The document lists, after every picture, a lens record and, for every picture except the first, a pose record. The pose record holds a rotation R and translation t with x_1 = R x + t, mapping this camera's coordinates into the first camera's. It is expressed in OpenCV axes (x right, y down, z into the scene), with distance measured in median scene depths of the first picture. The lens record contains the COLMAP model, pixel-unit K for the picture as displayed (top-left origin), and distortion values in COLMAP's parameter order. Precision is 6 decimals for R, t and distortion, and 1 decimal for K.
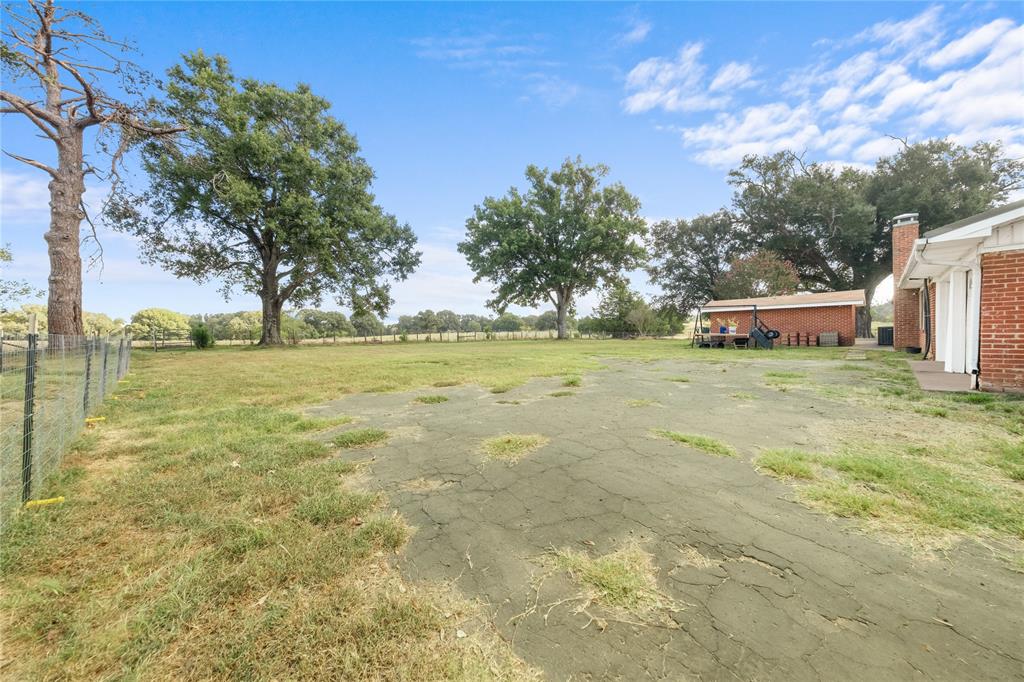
lens RADIAL K [[354.9, 0, 514.0], [0, 354.9, 339.2], [0, 0, 1]] dist [-0.000657, -0.000043]
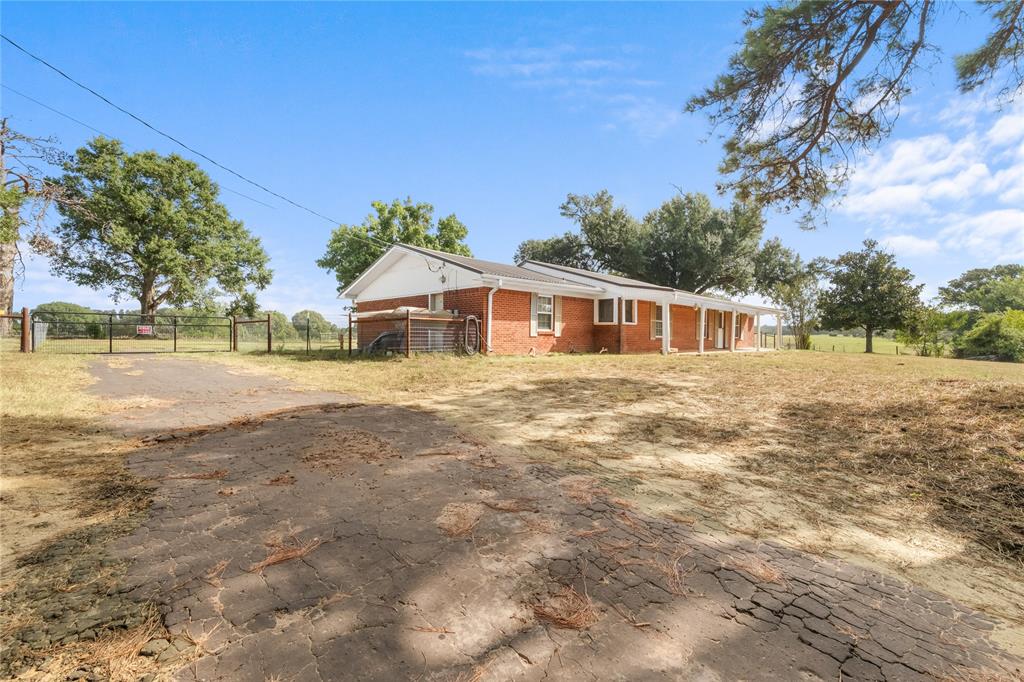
lens RADIAL K [[421.2, 0, 512.8], [0, 421.2, 338.8], [0, 0, 1]] dist [0.003037, 0.000267]
pose [[0.999327, 0.023613, 0.028075, 0.691345], [-0.023036, 0.999520, -0.020716, 0.026441], [-0.028550, 0.020055, 0.999391, -0.680368]]
